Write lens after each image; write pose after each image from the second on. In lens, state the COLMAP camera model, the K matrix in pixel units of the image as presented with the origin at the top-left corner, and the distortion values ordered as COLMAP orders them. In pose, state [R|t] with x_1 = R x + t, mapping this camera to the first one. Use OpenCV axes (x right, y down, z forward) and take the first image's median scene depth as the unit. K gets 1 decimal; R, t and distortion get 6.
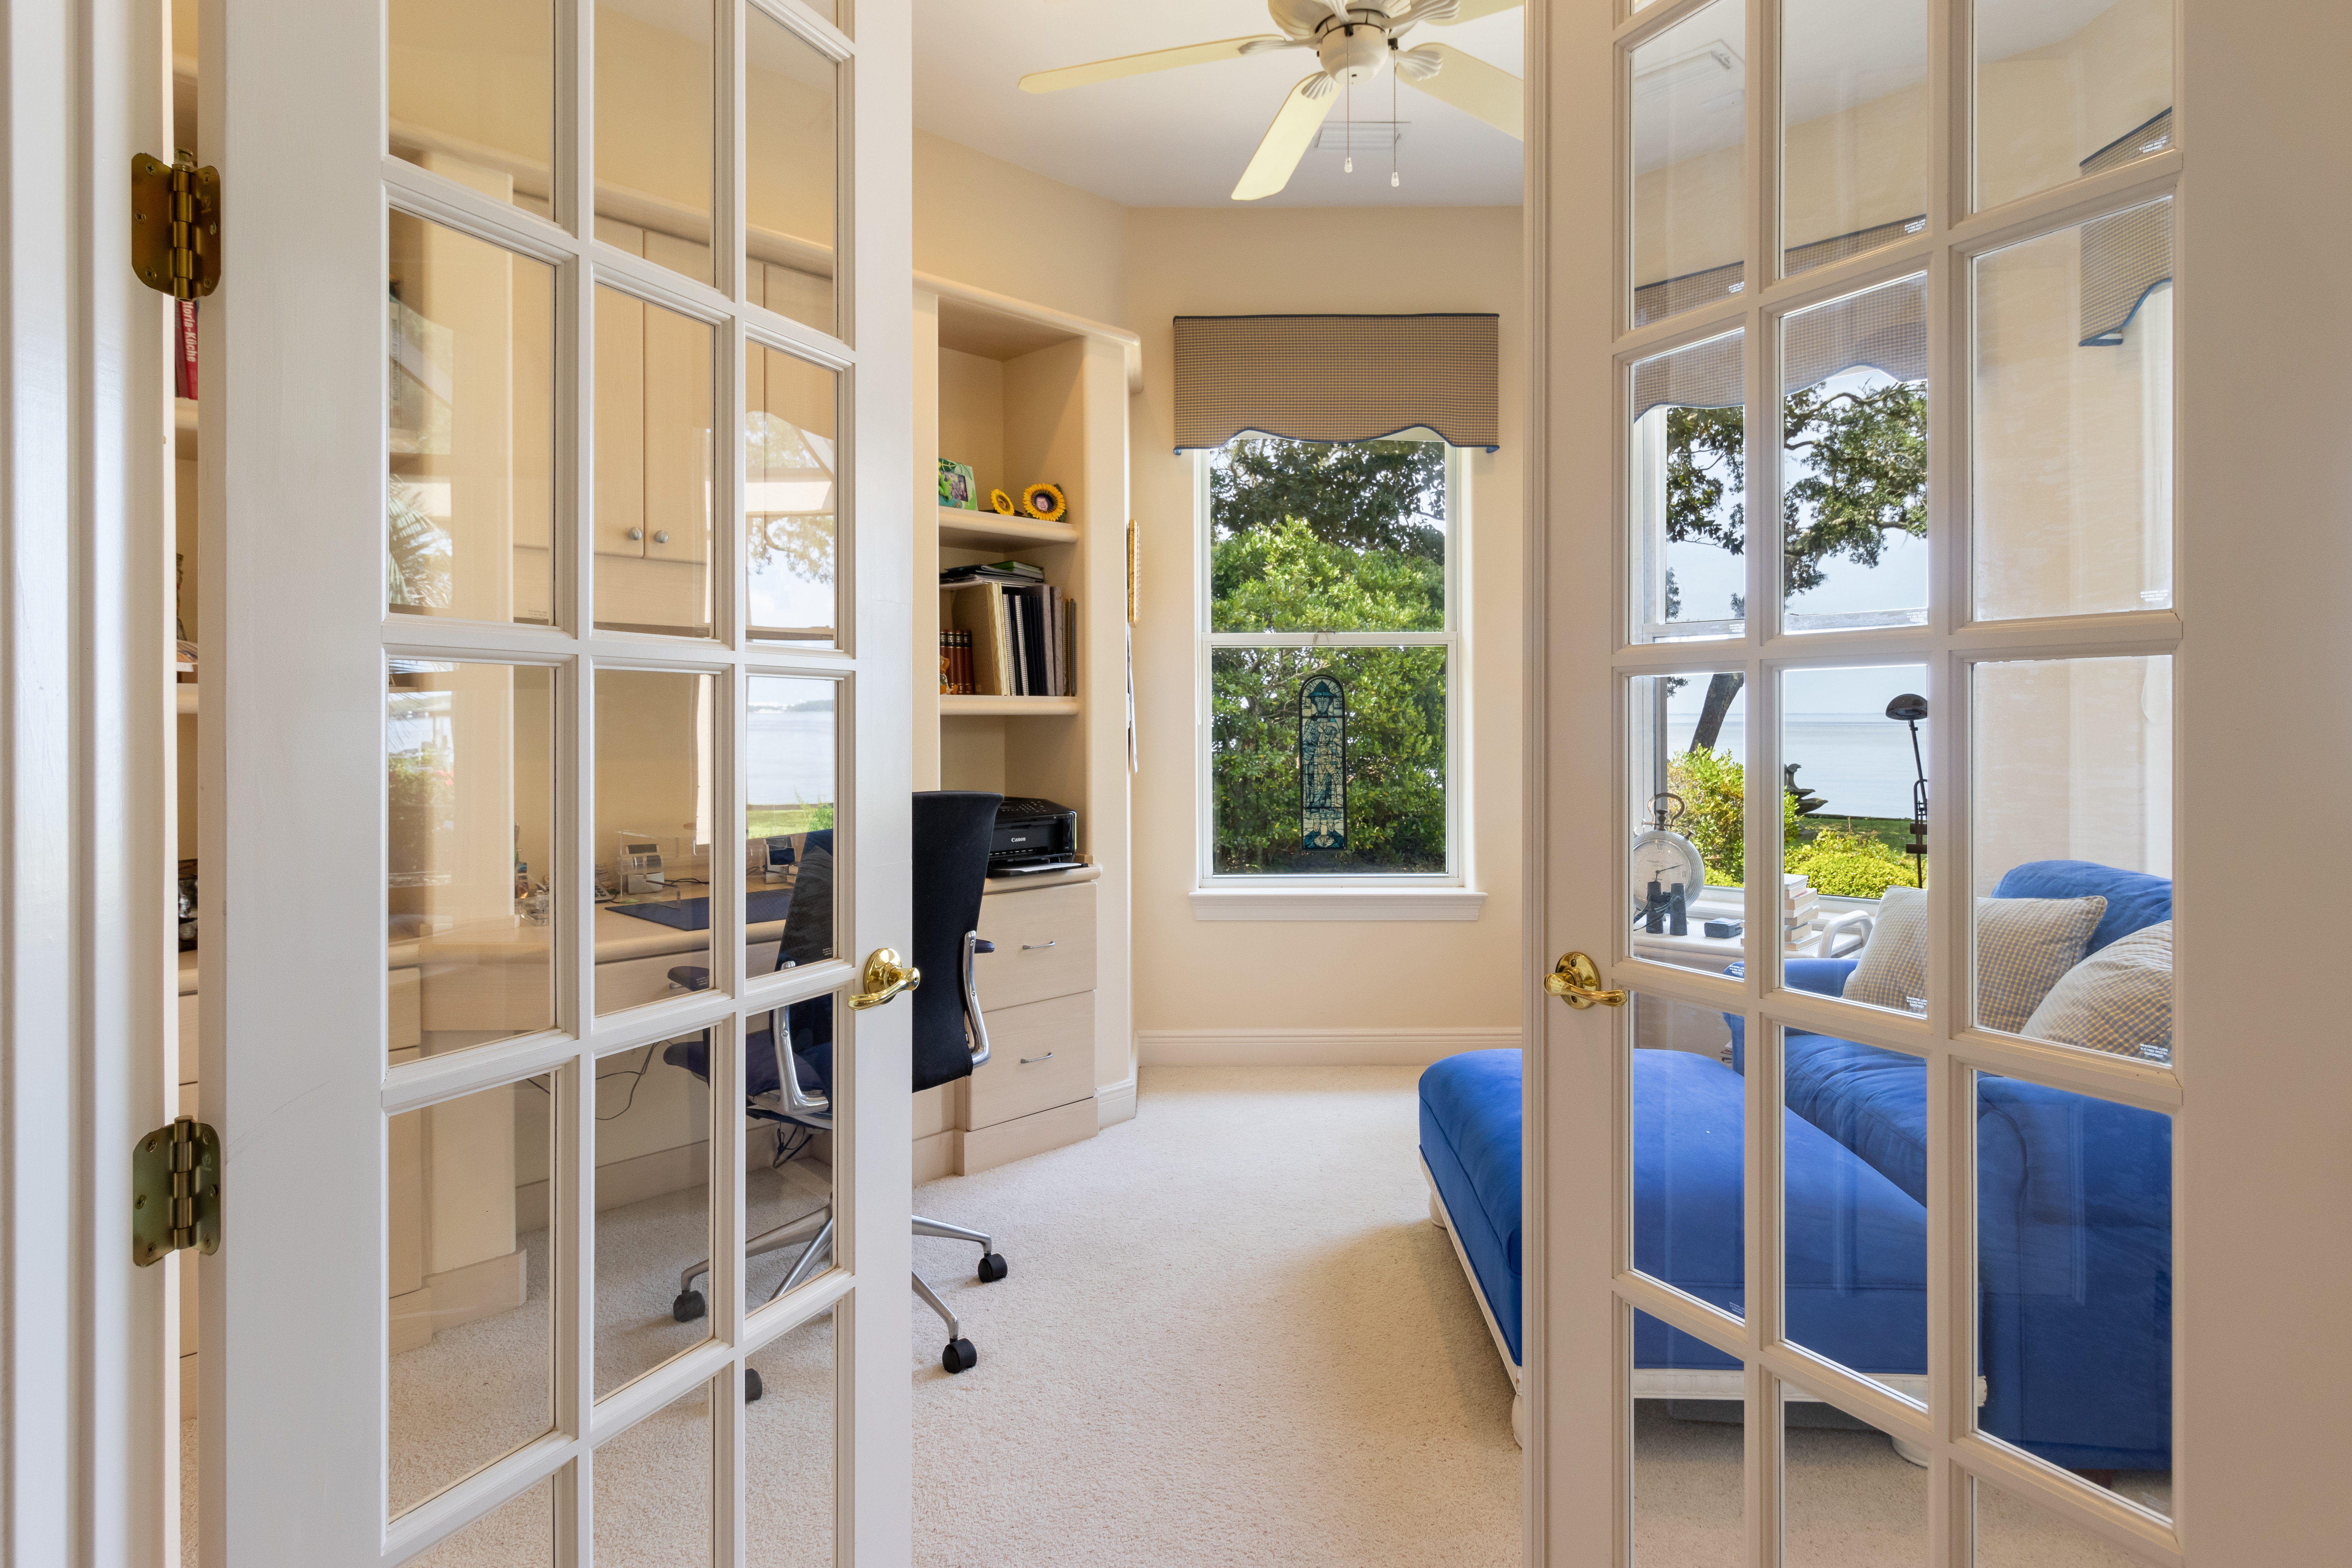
lens RADIAL K [[1276.1, 0, 1176.0], [0, 1276.1, 784.0], [0, 0, 1]] dist [-0.000857, -0.000606]
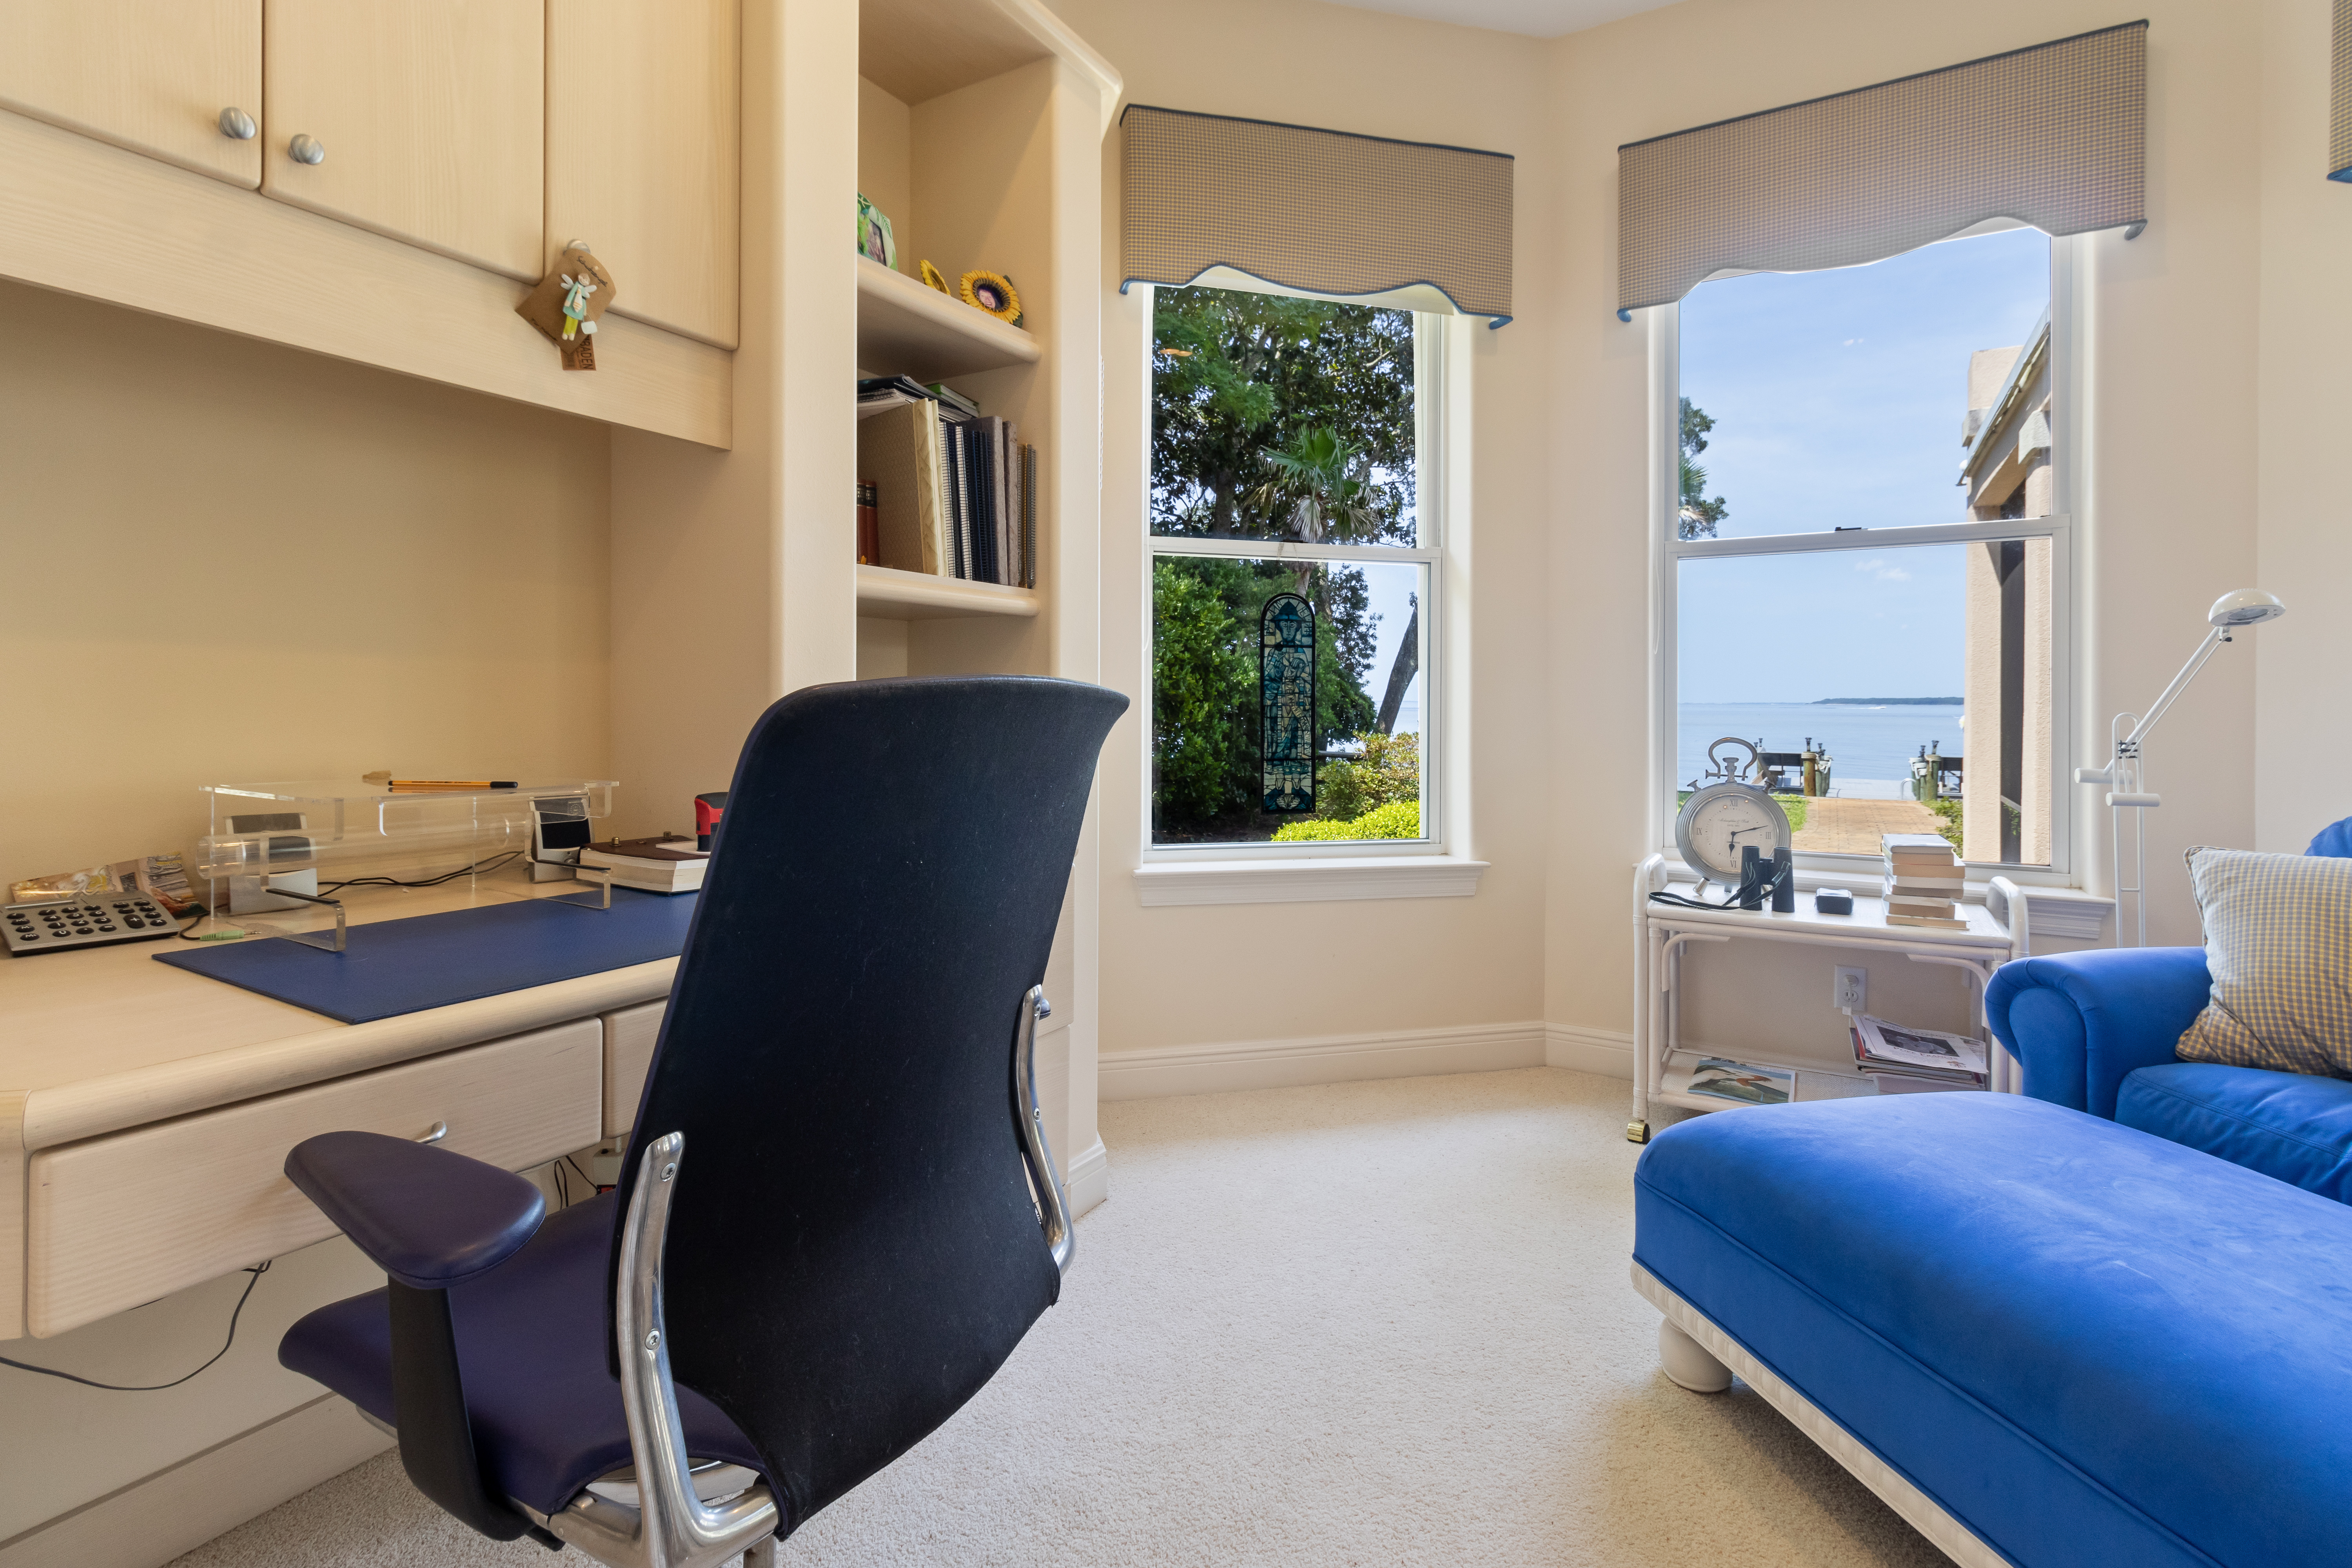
lens RADIAL K [[1104.4, 0, 1164.6], [0, 1104.4, 743.6], [0, 0, 1]] dist [0.003962, 0.001086]
pose [[0.971092, 0.003624, 0.238678, -0.151380], [-0.000581, 0.999918, -0.012821, 0.021081], [-0.238704, 0.012312, 0.971014, 0.415948]]
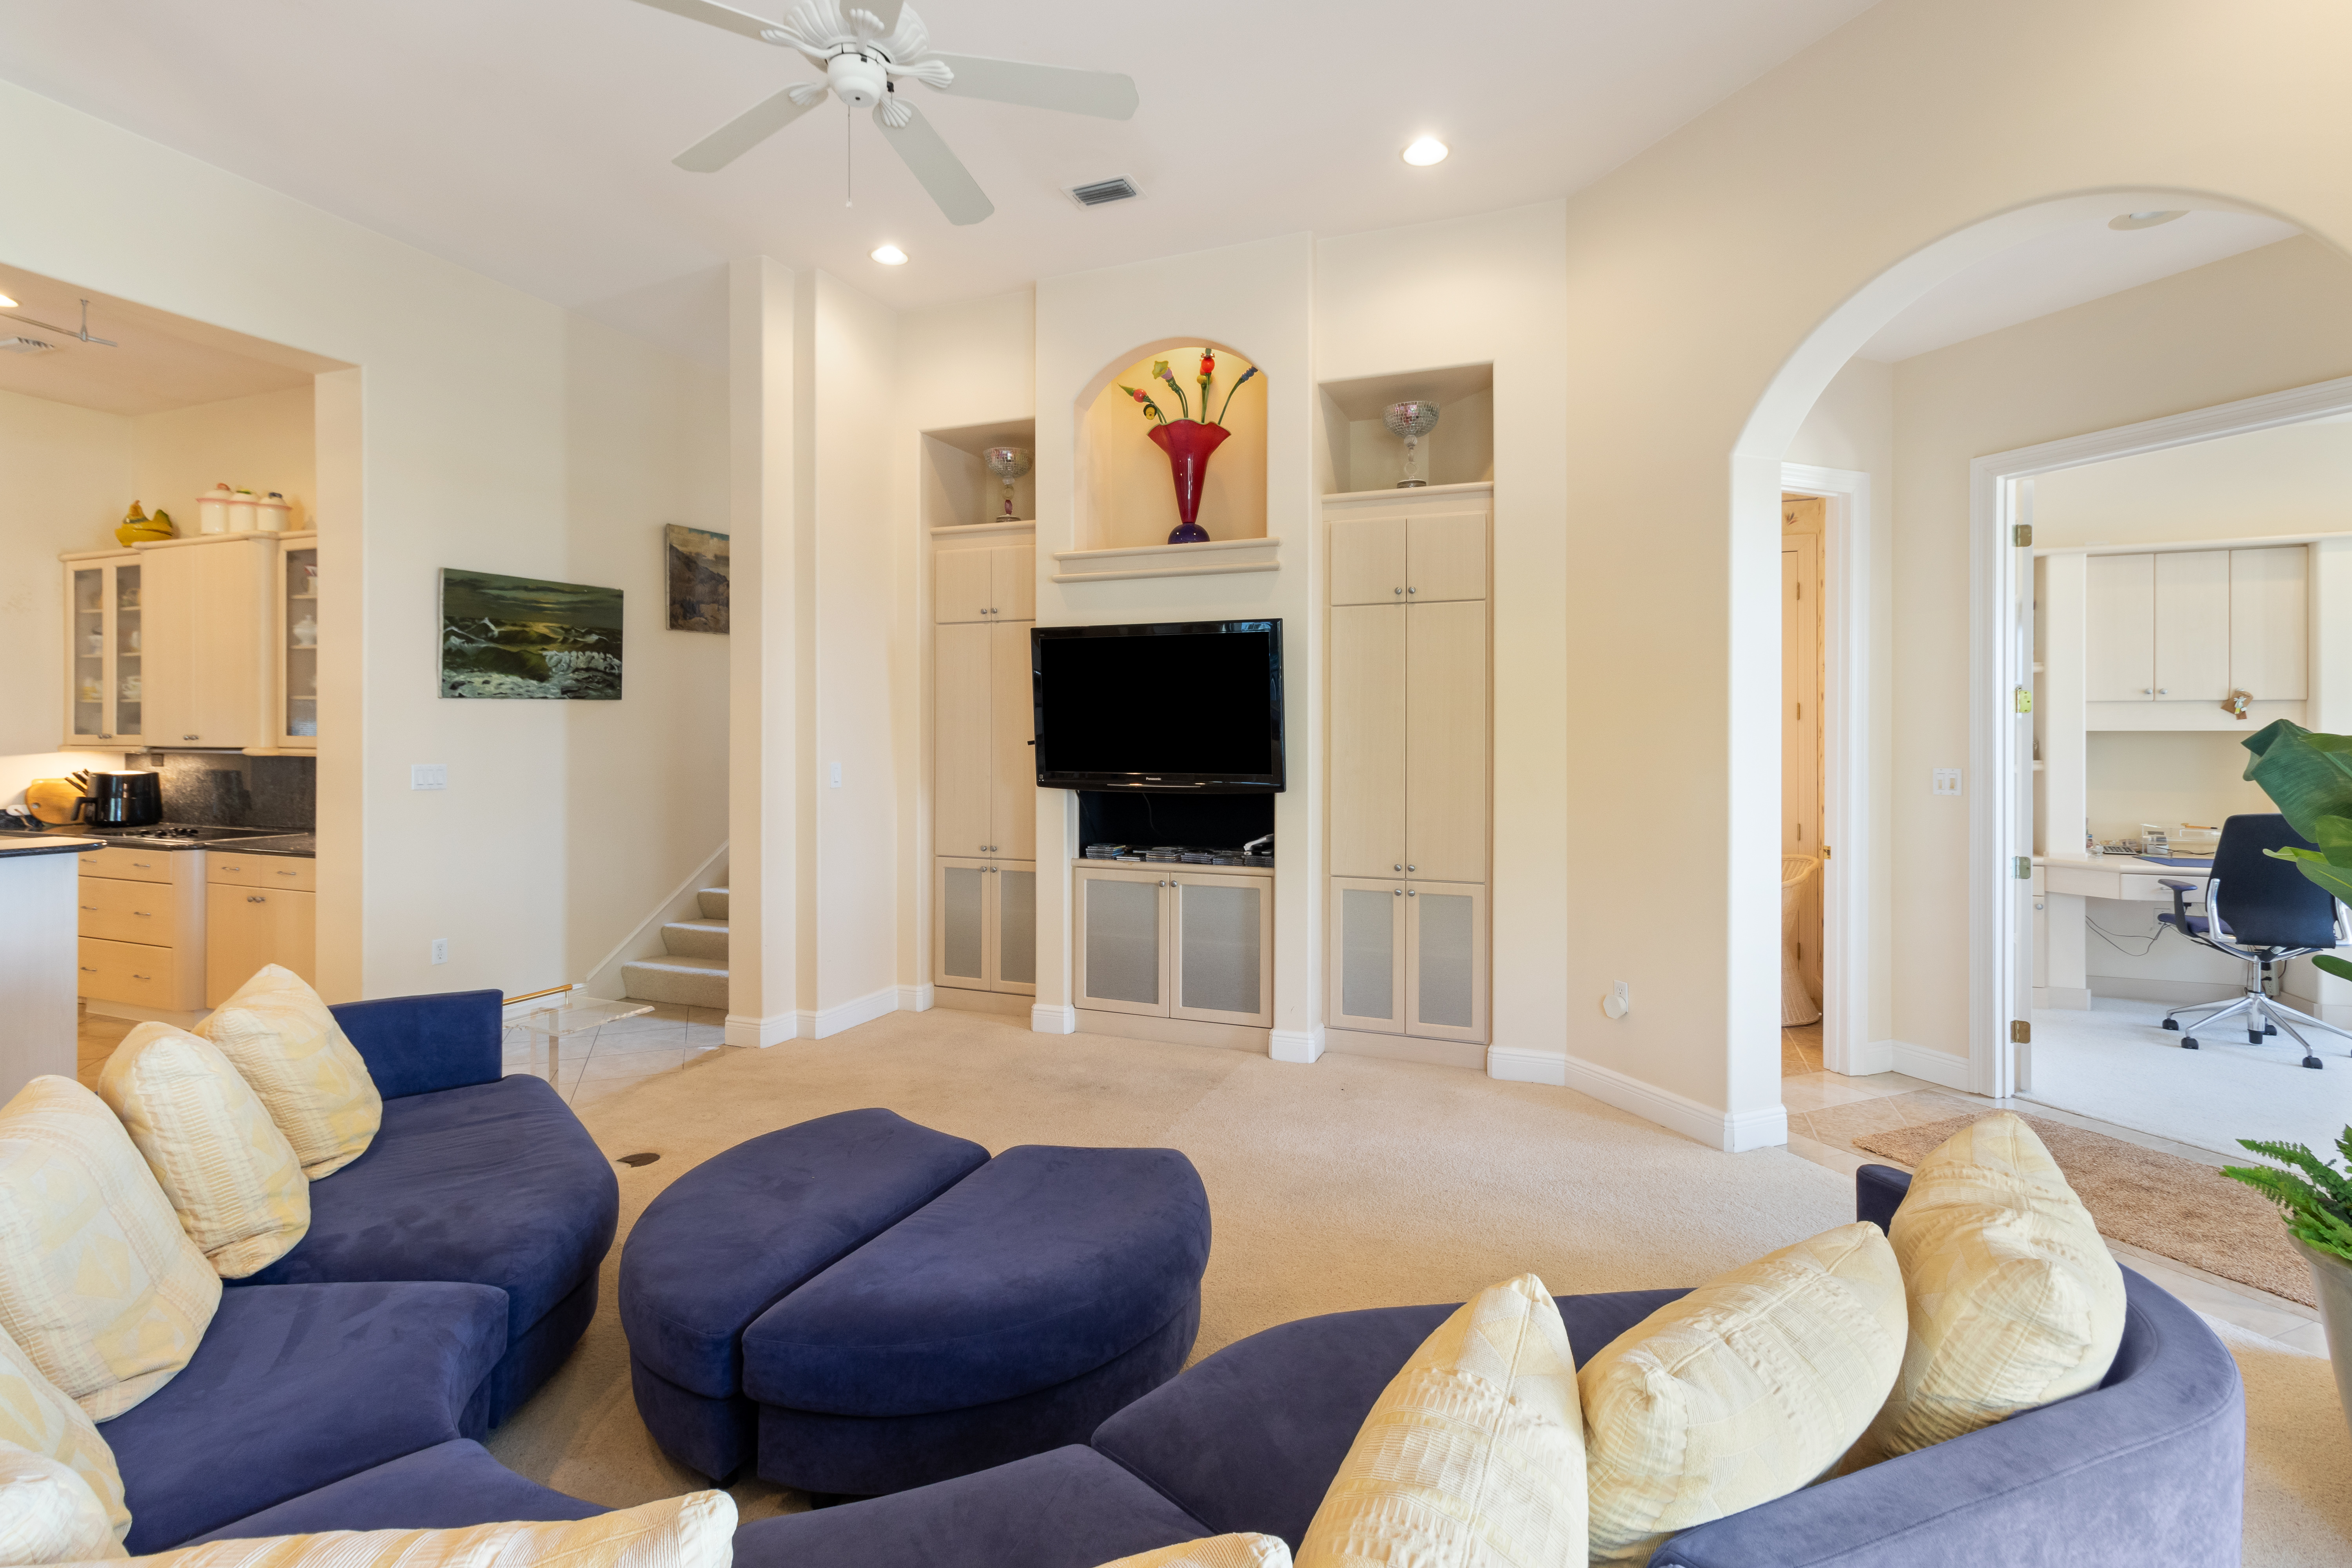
lens RADIAL K [[1104.4, 0, 1164.6], [0, 1104.4, 743.6], [0, 0, 1]] dist [0.003962, 0.001086]
pose [[0.391818, -0.004643, -0.920031, 0.525738], [-0.013664, 0.999848, -0.010864, -0.046062], [0.919941, 0.016828, 0.391695, -1.029445]]
